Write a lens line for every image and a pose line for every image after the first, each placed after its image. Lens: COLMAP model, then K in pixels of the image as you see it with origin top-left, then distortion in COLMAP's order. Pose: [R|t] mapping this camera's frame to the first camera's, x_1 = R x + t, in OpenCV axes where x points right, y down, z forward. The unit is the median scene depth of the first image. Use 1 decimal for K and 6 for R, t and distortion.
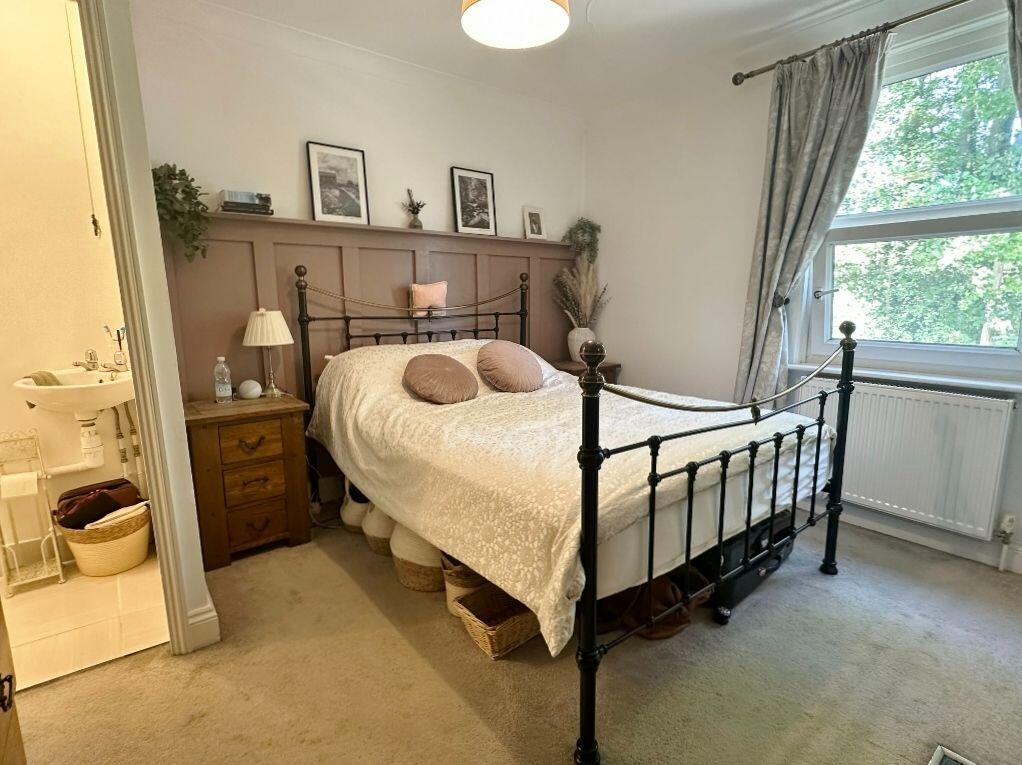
lens RADIAL K [[508.0, 0, 511.0], [0, 508.0, 382.5], [0, 0, 1]] dist [-0.003071, -0.001623]
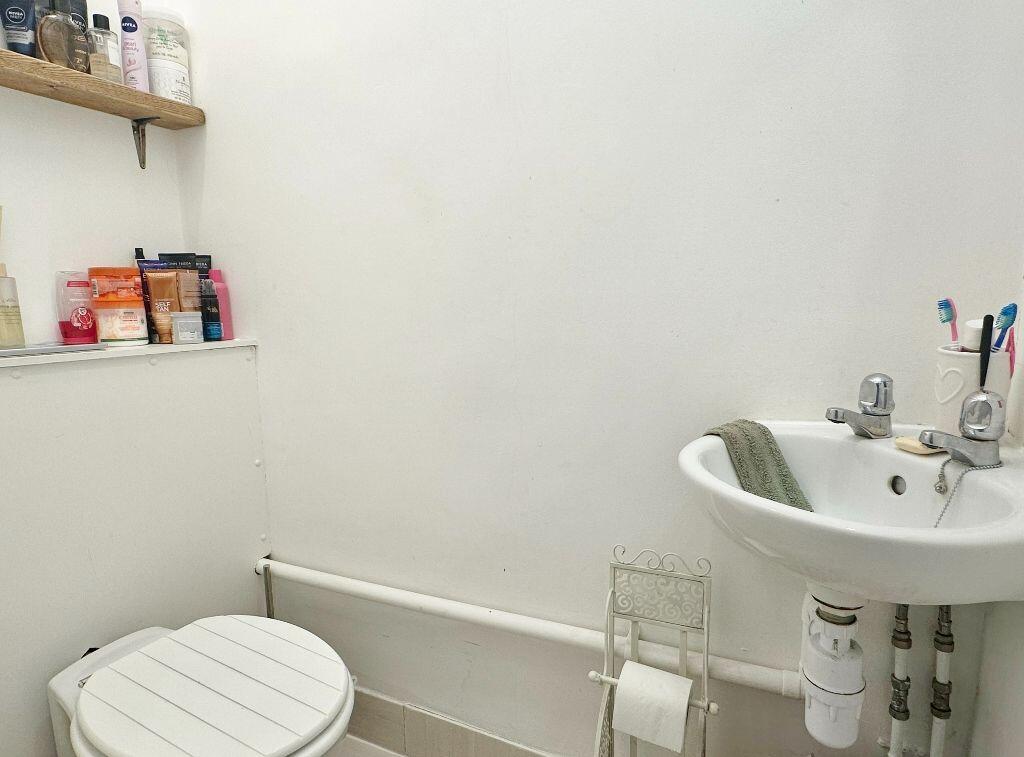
lens RADIAL K [[575.1, 0, 512.0], [0, 575.1, 378.5], [0, 0, 1]] dist [-0.001993, -0.000654]
pose [[0.416594, 0.132078, -0.899447, -0.555481], [-0.138781, 0.987033, 0.080661, -0.054783], [0.898437, 0.091224, 0.429522, 0.588488]]
